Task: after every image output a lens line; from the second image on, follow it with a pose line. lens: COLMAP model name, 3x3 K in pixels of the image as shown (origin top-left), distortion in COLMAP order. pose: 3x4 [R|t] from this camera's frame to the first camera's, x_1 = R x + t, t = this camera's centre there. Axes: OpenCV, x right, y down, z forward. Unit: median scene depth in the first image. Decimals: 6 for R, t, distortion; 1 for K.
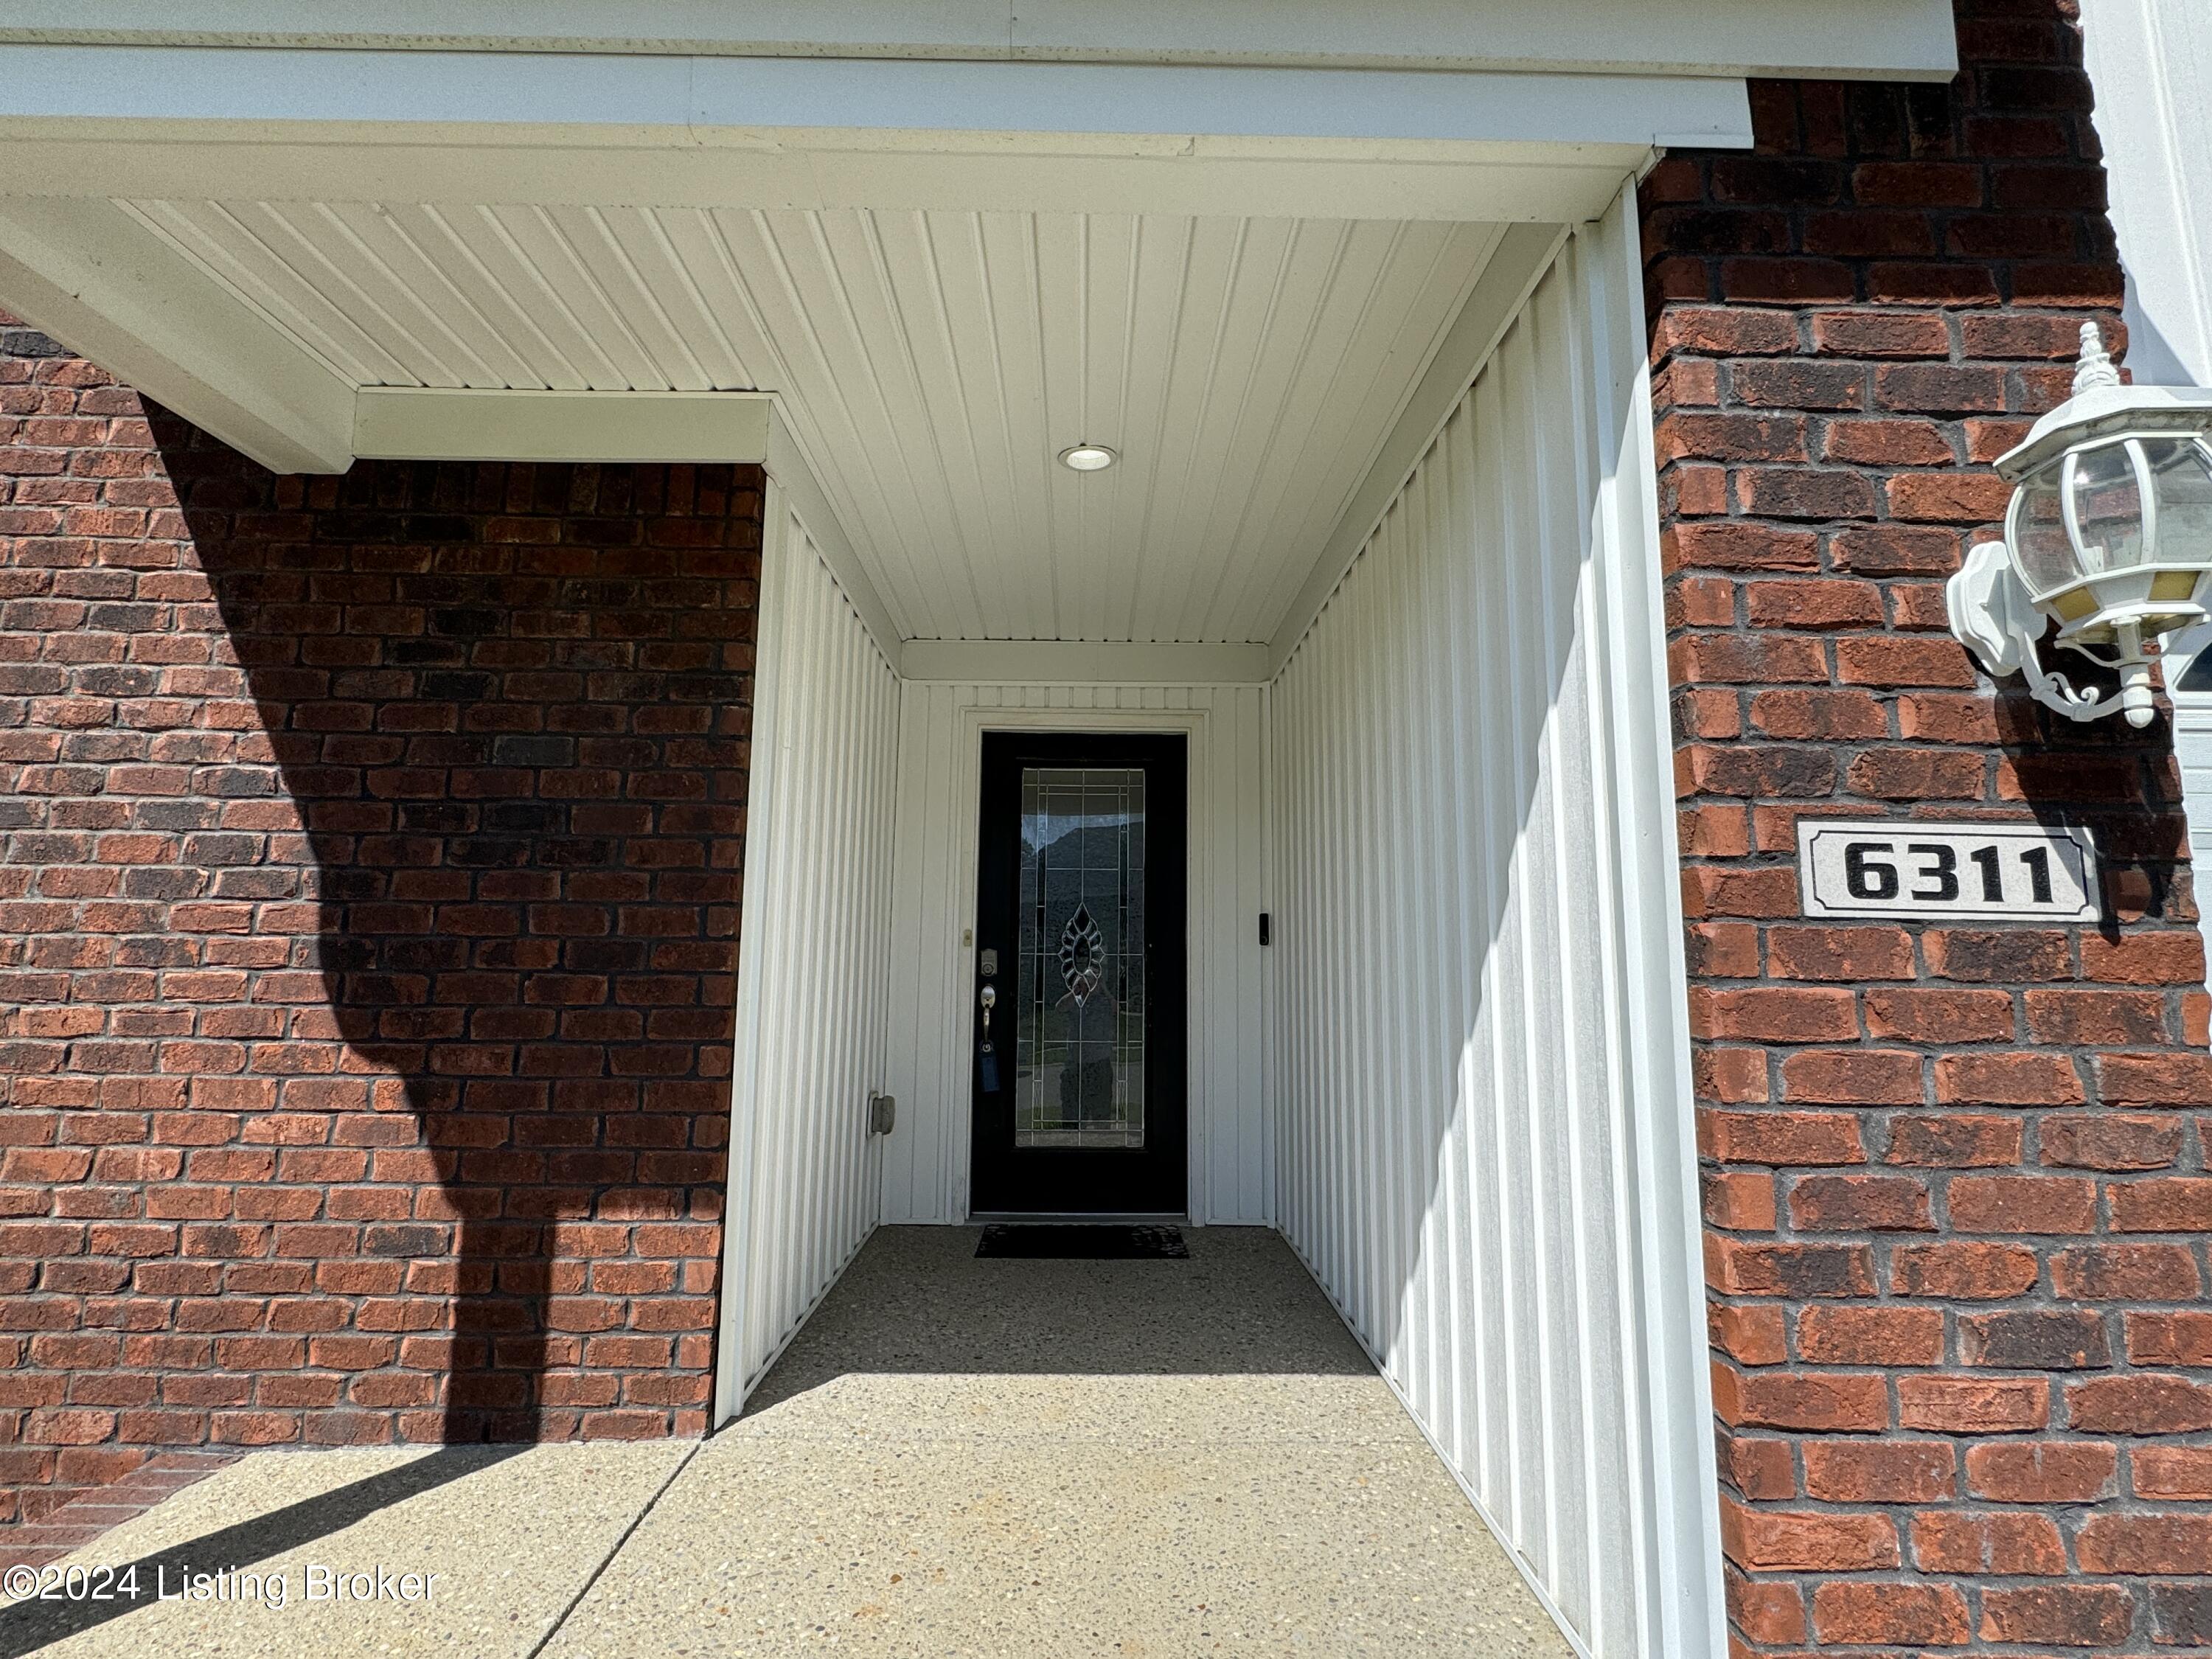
lens RADIAL K [[1084.9, 0, 1104.7], [0, 1084.9, 824.5], [0, 0, 1]] dist [0.000274, -0.000125]
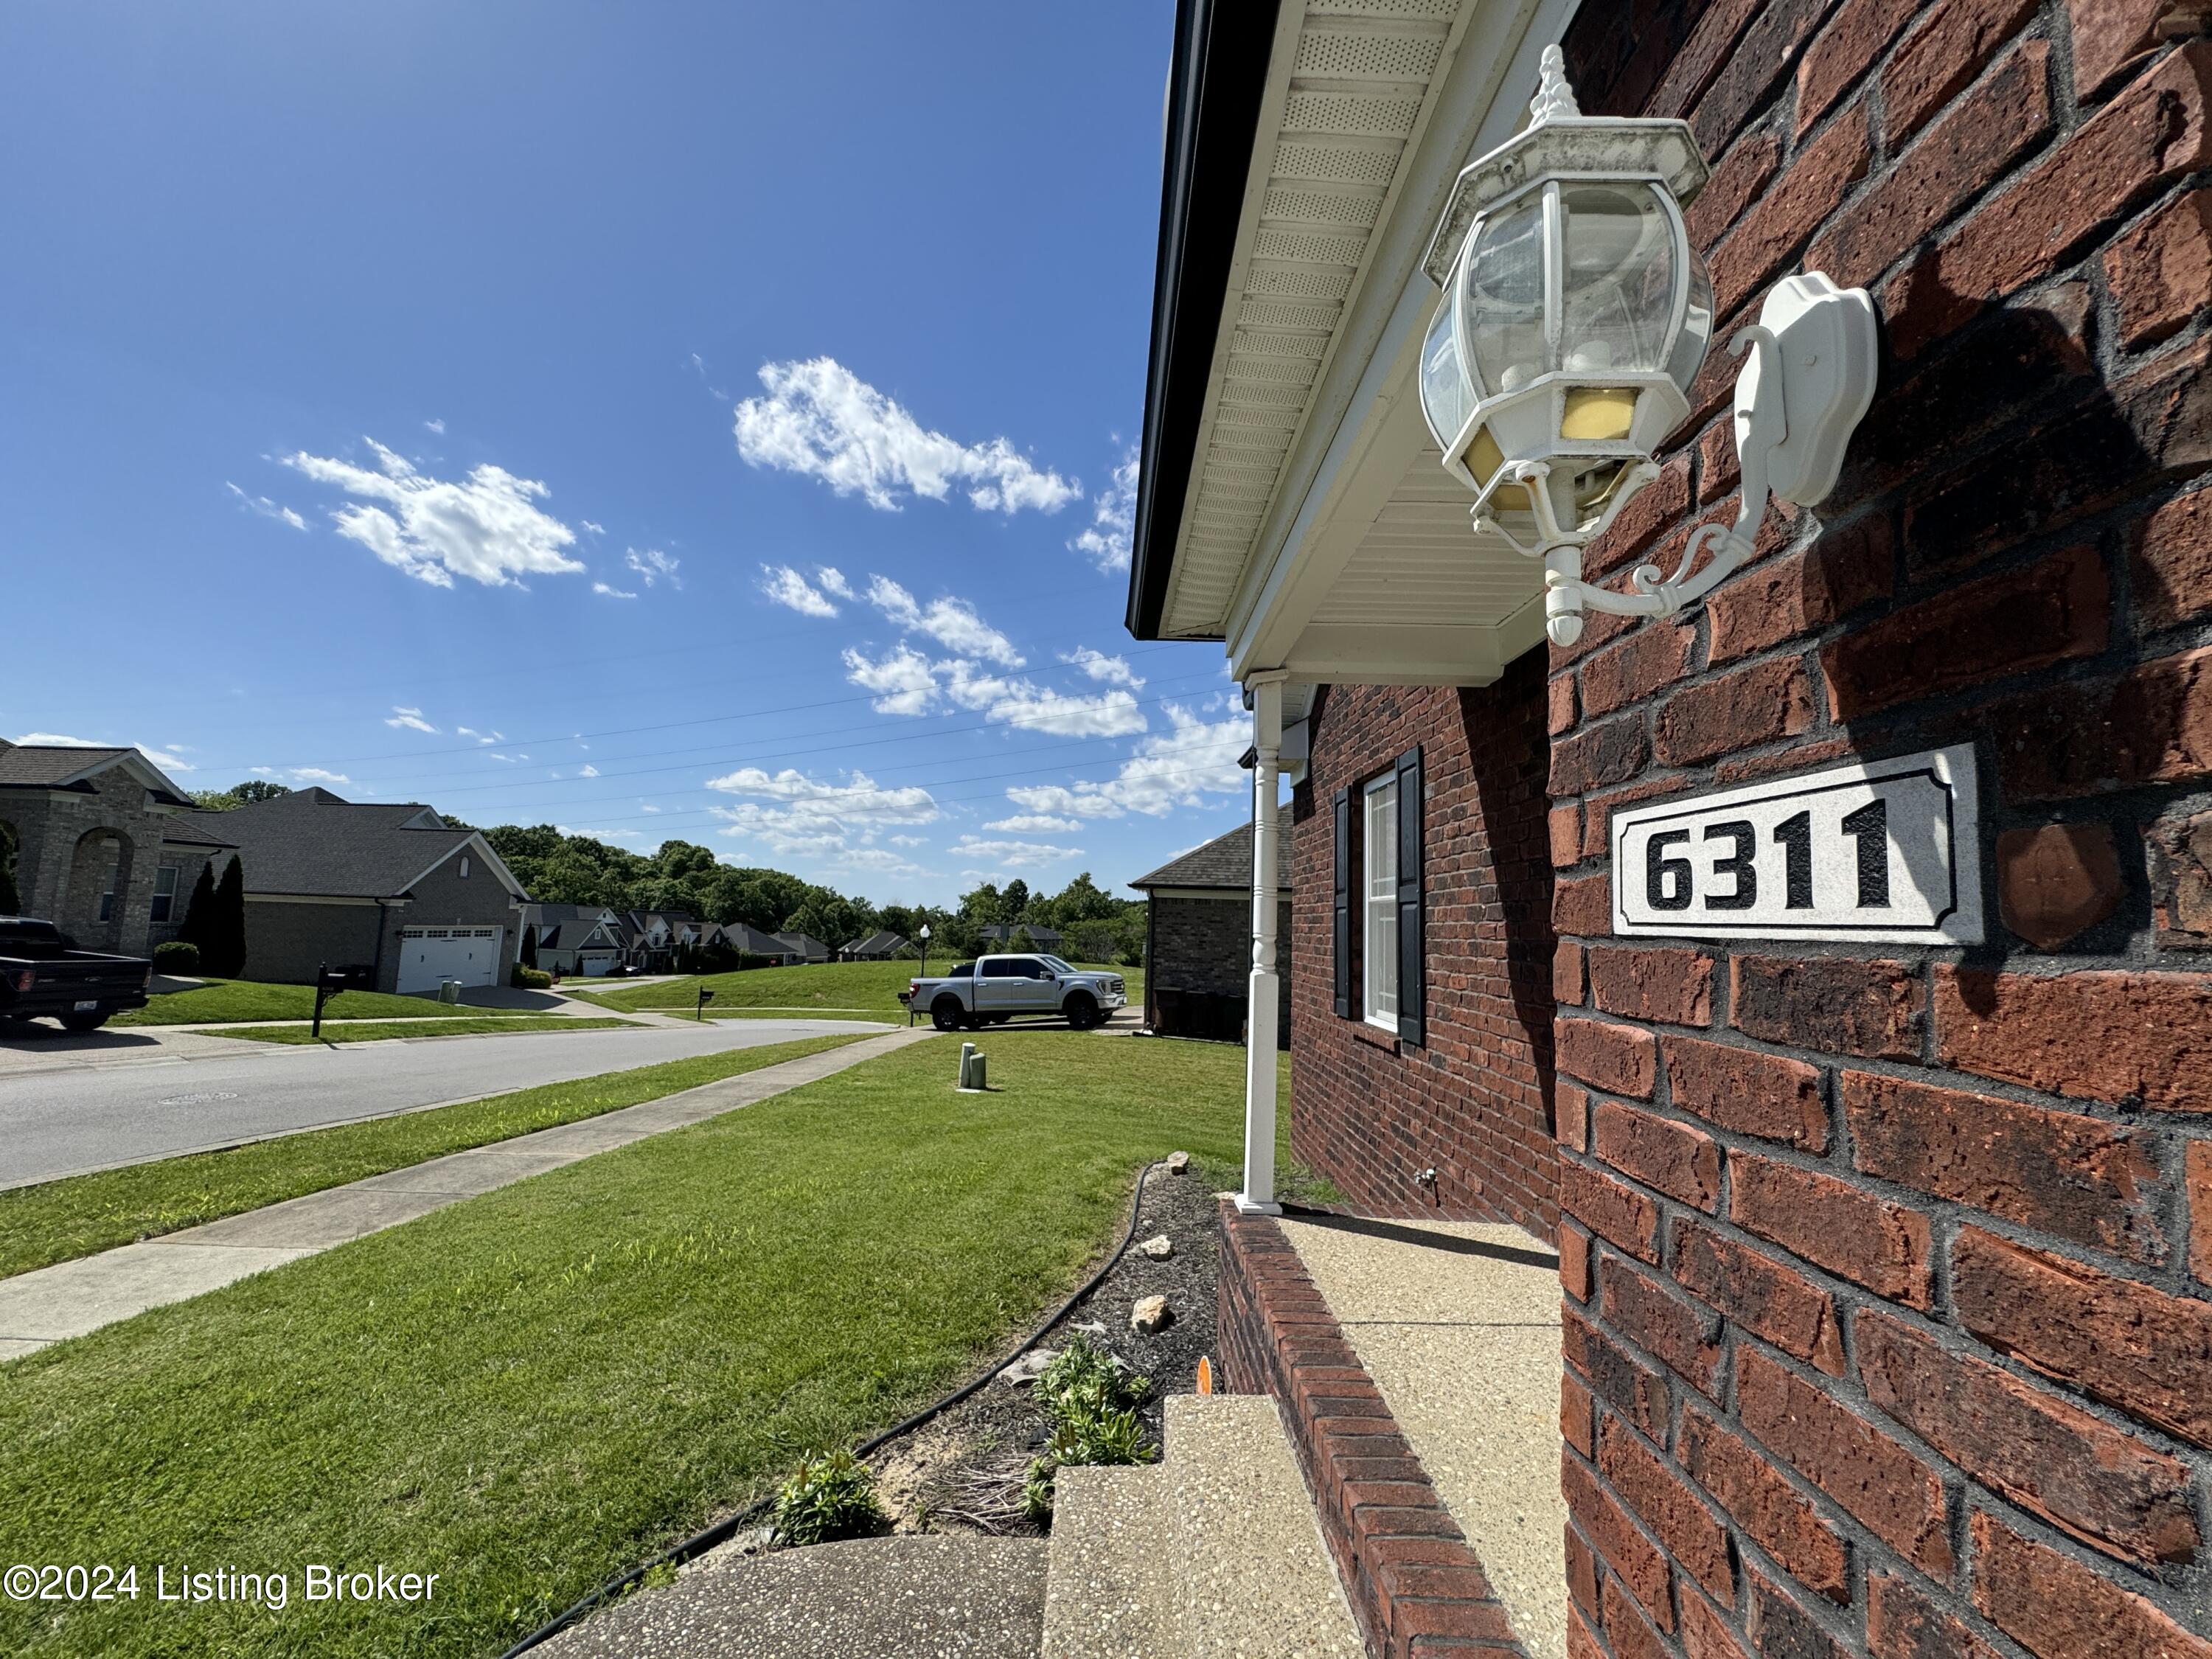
lens RADIAL K [[885.1, 0, 1106.8], [0, 885.1, 832.9], [0, 0, 1]] dist [0.000939, 0.000072]
pose [[-0.010933, -0.113950, -0.993426, 1.295462], [0.100325, 0.988348, -0.114472, 0.047967], [0.994895, -0.100917, 0.000627, 0.631722]]
